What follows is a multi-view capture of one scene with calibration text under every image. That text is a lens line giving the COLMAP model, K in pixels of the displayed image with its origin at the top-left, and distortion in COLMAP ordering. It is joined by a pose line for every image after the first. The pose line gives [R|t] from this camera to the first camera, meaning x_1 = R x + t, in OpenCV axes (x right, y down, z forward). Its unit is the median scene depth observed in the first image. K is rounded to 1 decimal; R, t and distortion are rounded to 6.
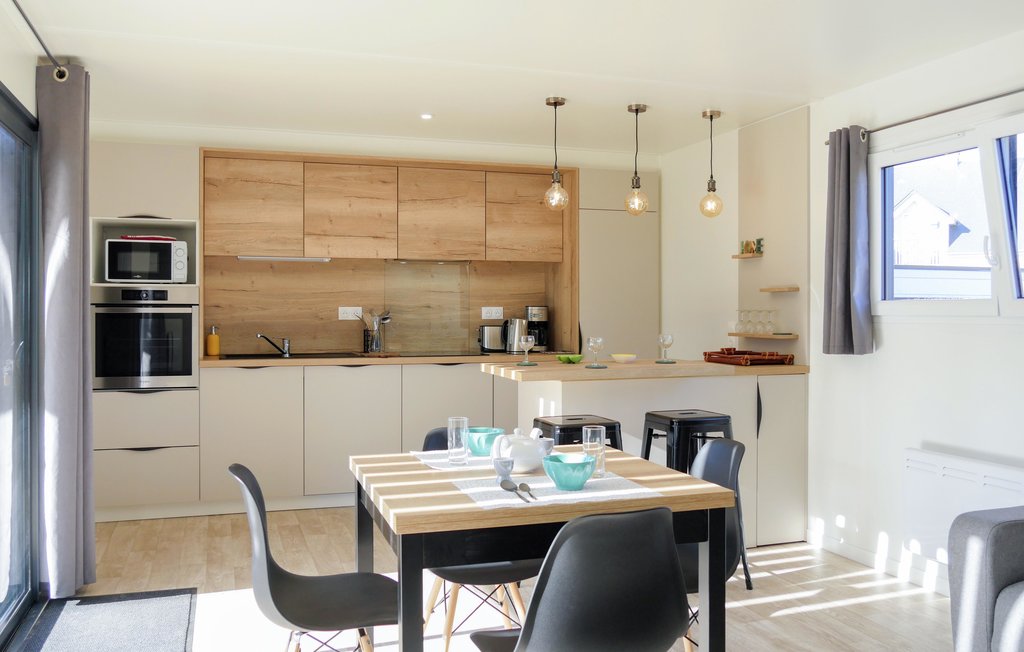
lens RADIAL K [[873.7, 0, 511.0], [0, 873.7, 308.2], [0, 0, 1]] dist [-0.051856, -0.004404]
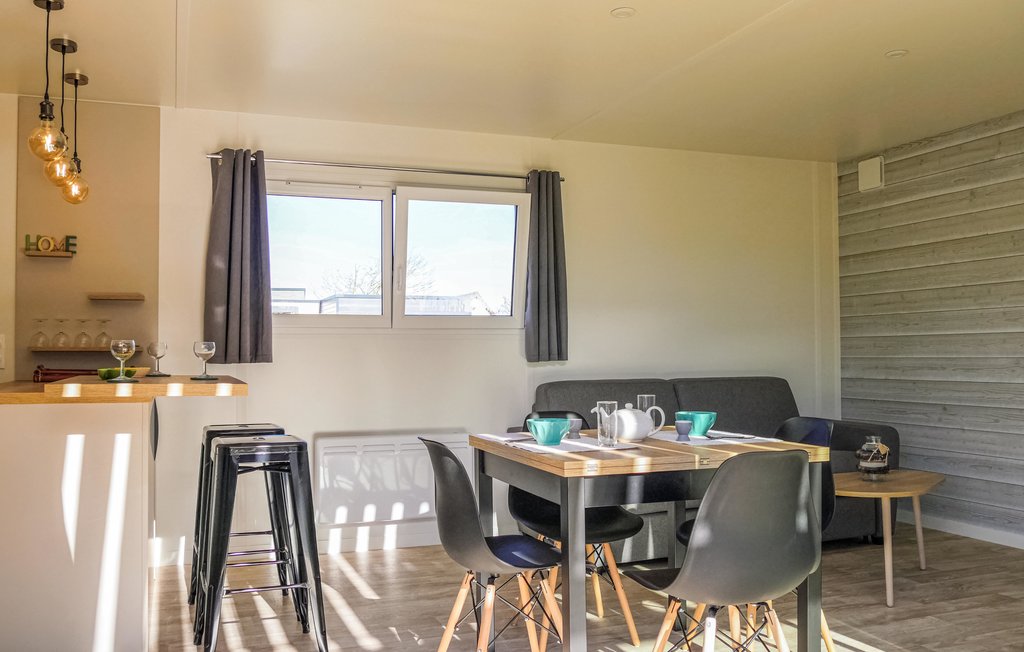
lens RADIAL K [[866.4, 0, 504.0], [0, 866.4, 340.0], [0, 0, 1]] dist [-0.029958, -0.002857]
pose [[-0.032990, 0.010889, 0.999396, -0.498184], [-0.001381, 0.999939, -0.010941, 0.026331], [-0.999455, -0.001741, -0.032973, 0.538611]]
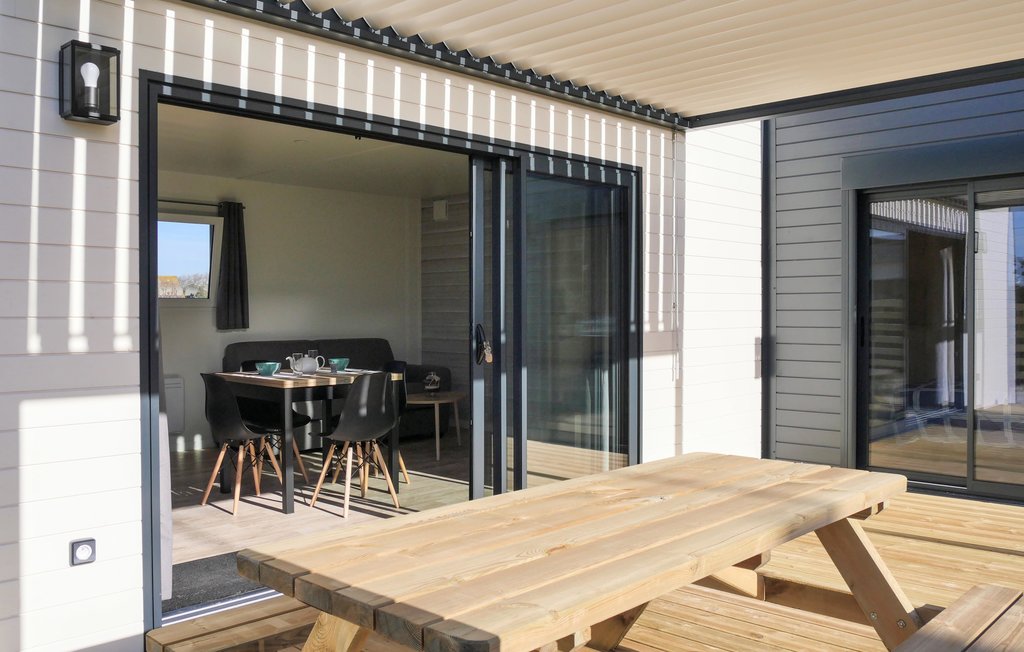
lens RADIAL K [[866.4, 0, 504.0], [0, 866.4, 340.0], [0, 0, 1]] dist [-0.029958, -0.002857]
pose [[-0.453473, -0.037191, 0.890494, -0.982279], [-0.007801, 0.999256, 0.037761, 0.001327], [-0.891236, 0.010177, -0.453426, 0.696278]]
